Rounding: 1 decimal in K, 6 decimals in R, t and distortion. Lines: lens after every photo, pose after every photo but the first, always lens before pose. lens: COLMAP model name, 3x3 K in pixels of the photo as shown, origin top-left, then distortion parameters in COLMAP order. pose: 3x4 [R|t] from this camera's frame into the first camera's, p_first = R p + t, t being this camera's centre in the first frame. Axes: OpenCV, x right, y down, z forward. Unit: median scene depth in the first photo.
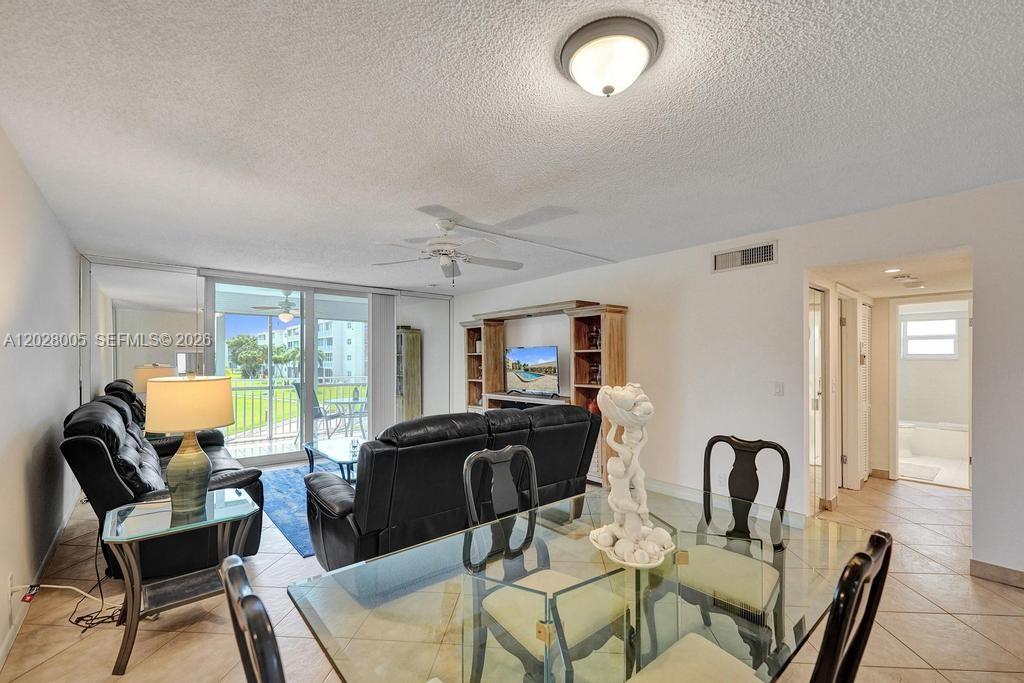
lens RADIAL K [[436.3, 0, 514.2], [0, 436.3, 360.0], [0, 0, 1]] dist [-0.000438, -0.000054]
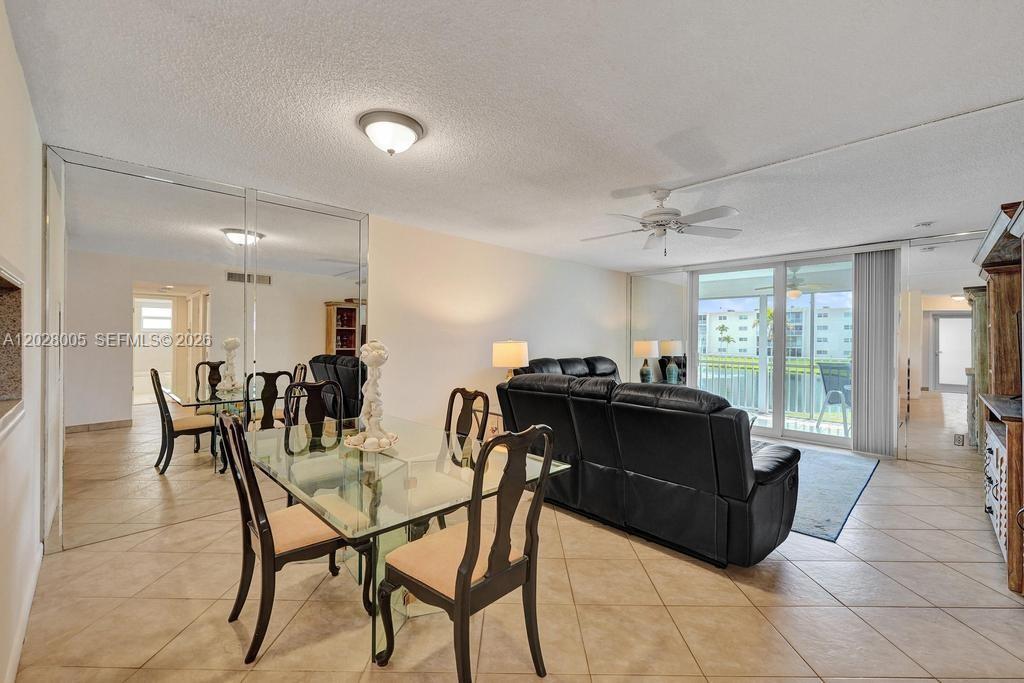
lens RADIAL K [[418.6, 0, 512.0], [0, 418.6, 341.5], [0, 0, 1]] dist [0.000448, 0.000026]
pose [[0.074211, 0.010465, -0.997188, 0.781759], [-0.005164, 0.999936, 0.010110, 0.004444], [0.997229, 0.004399, 0.074260, 0.634591]]
